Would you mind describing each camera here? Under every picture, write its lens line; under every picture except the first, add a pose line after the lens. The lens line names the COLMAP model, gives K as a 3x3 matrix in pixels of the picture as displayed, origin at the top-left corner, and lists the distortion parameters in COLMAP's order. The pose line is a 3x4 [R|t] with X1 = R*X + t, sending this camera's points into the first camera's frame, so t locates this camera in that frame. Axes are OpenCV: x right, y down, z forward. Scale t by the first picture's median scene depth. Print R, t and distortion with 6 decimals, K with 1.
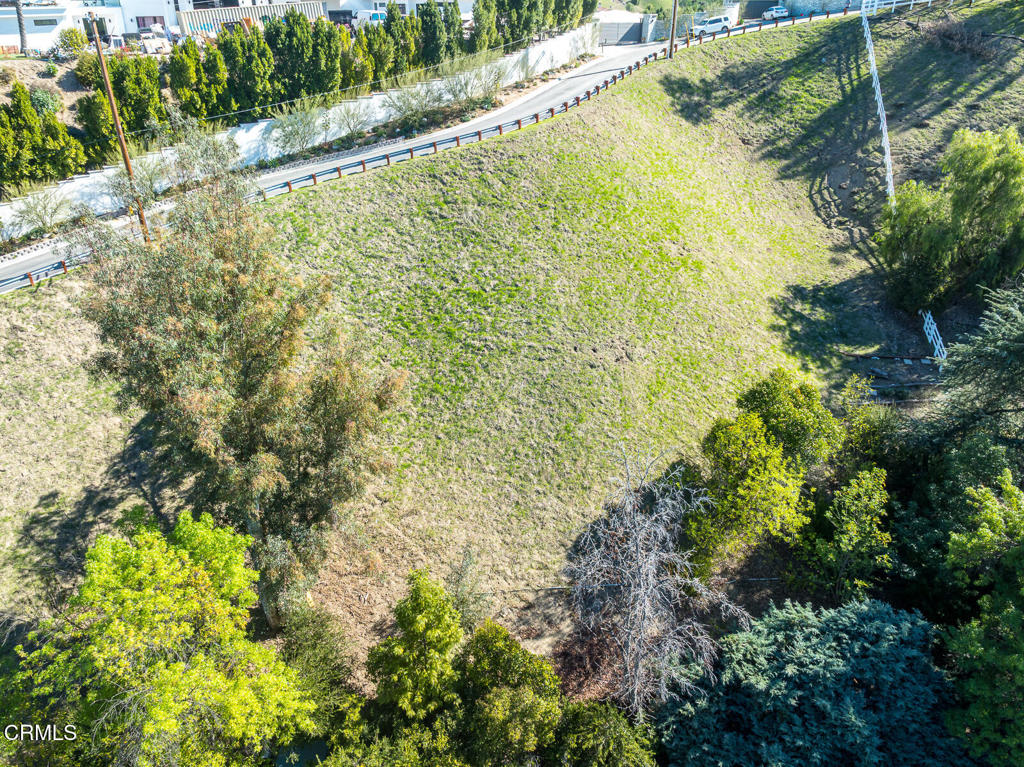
lens RADIAL K [[693.5, 0, 512.9], [0, 693.5, 385.4], [0, 0, 1]] dist [0.165877, -0.200704]
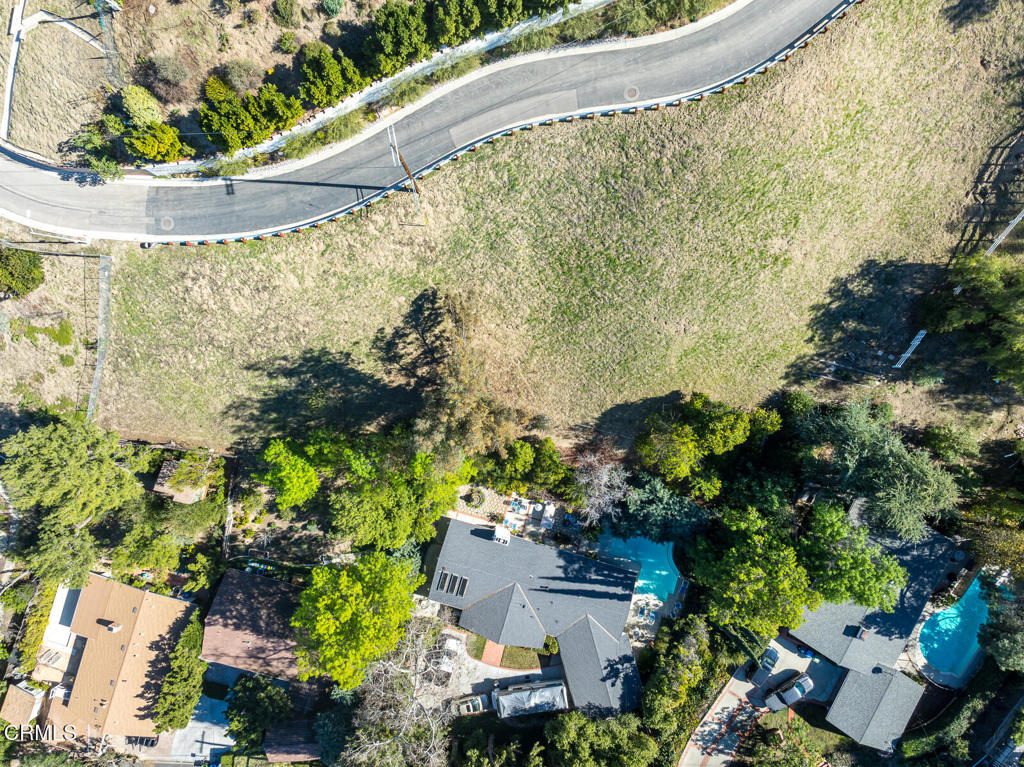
lens RADIAL K [[691.2, 0, 512.5], [0, 691.2, 386.8], [0, 0, 1]] dist [0.180467, -0.226523]
pose [[0.934647, 0.355474, 0.008545, -0.160217], [-0.170890, 0.427988, 0.887481, -1.238001], [0.311819, -0.830942, 0.460765, 0.012926]]
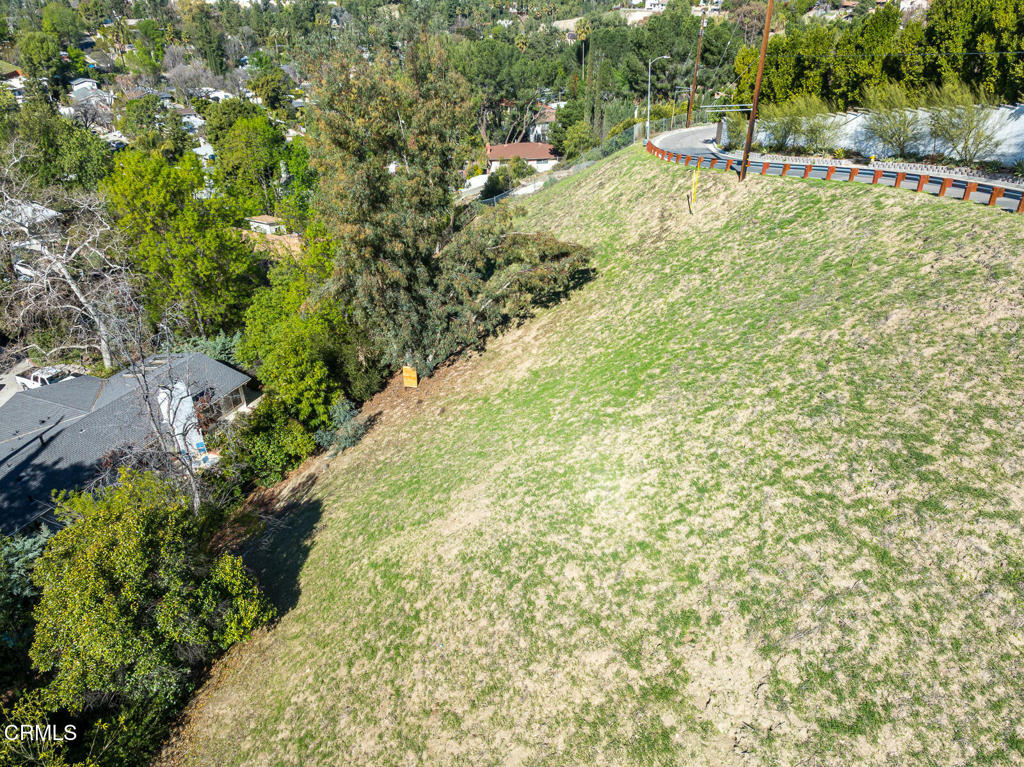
lens RADIAL K [[693.5, 0, 512.9], [0, 693.5, 385.4], [0, 0, 1]] dist [0.165877, -0.200704]
pose [[-0.477444, 0.447823, -0.755978, 0.467980], [-0.402085, 0.653650, 0.641147, -0.453059], [0.781265, 0.610079, -0.132019, 0.943704]]
